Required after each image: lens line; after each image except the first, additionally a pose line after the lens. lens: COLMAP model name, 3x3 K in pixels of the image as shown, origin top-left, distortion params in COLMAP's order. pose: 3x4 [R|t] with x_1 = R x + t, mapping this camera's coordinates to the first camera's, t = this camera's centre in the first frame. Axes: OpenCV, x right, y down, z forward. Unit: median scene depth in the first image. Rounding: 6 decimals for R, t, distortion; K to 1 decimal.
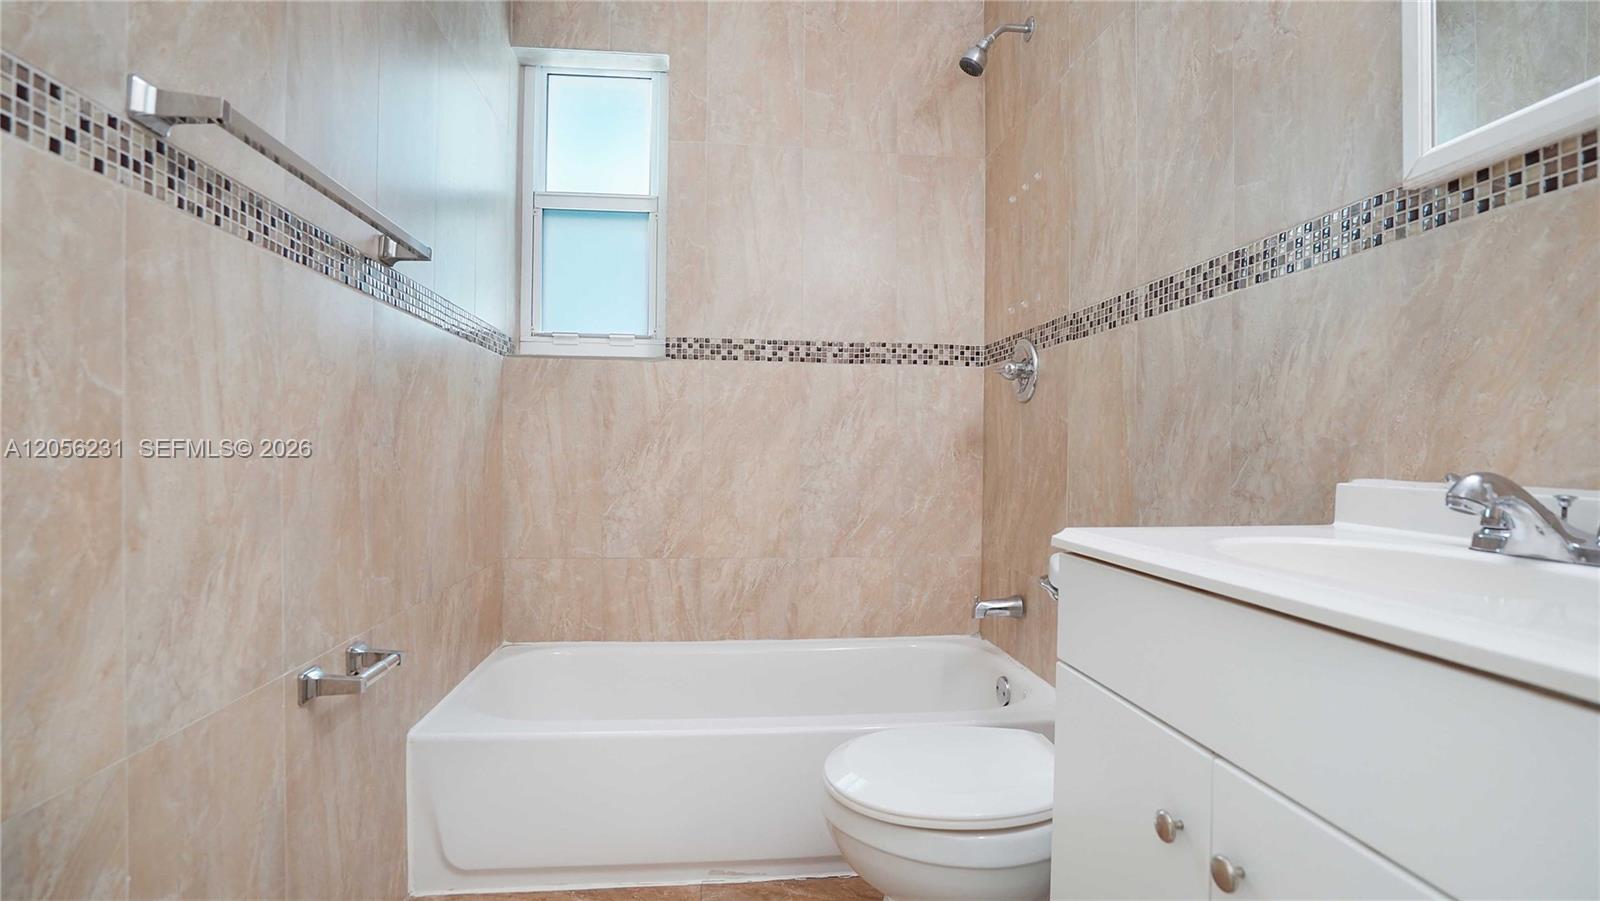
lens RADIAL K [[747.3, 0, 788.6], [0, 747.3, 449.3], [0, 0, 1]] dist [-0.030853, 0.007994]
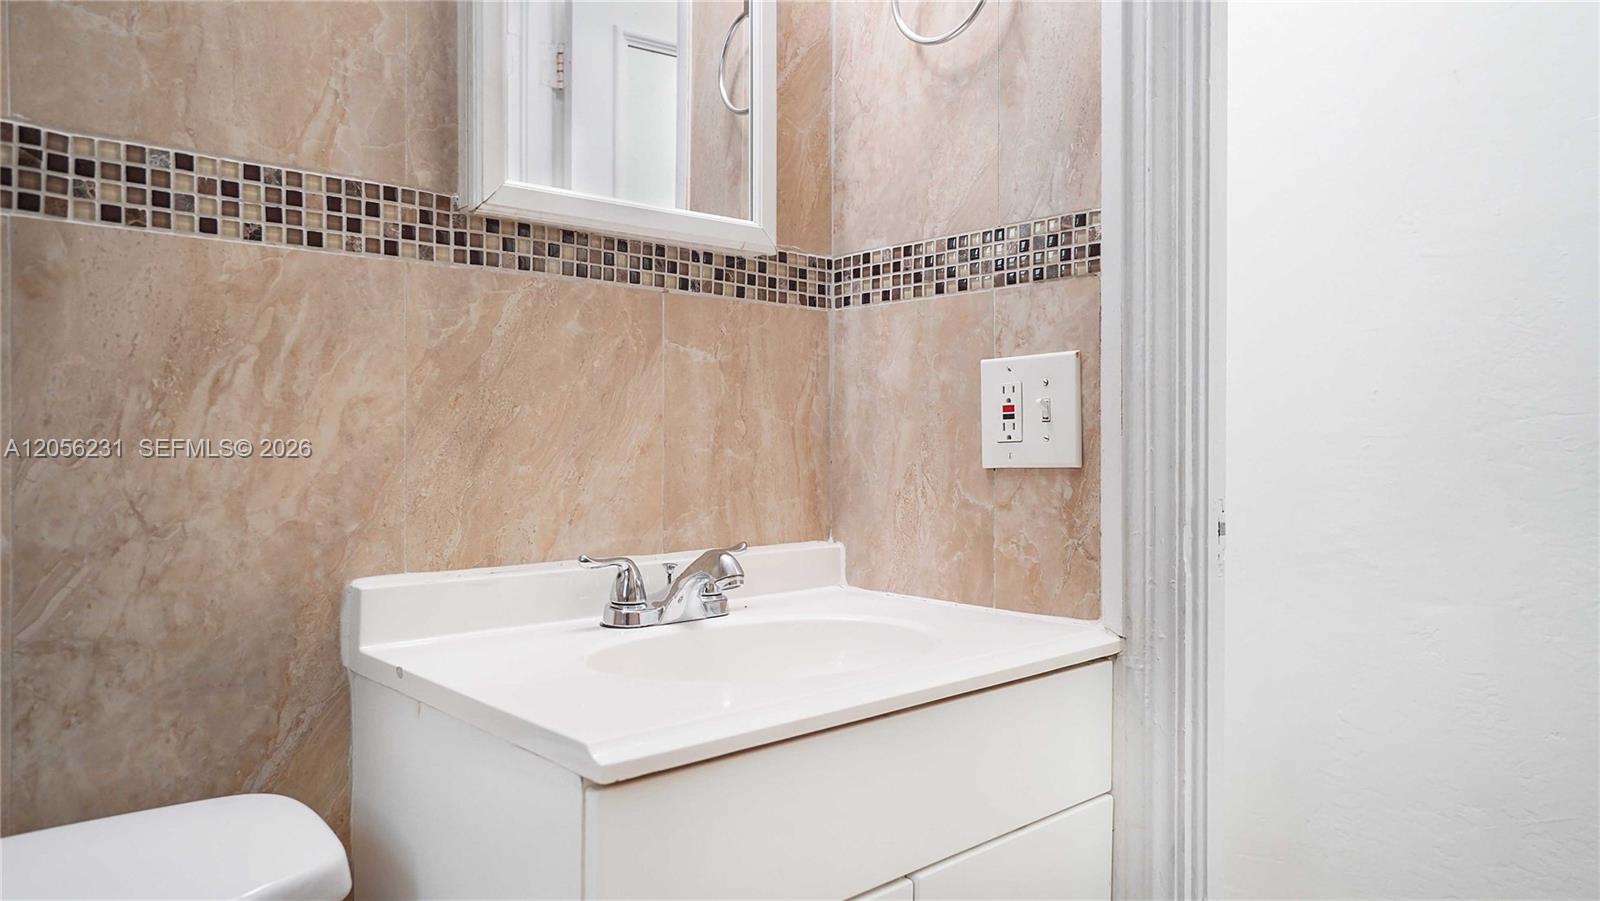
lens RADIAL K [[1025.3, 0, 799.4], [0, 1025.3, 451.7], [0, 0, 1]] dist [-0.000422, 0.000013]
pose [[-0.589720, -0.015405, 0.807461, -0.194981], [-0.004950, 0.999868, 0.015461, -0.073719], [-0.807593, 0.005121, -0.589718, 0.941270]]
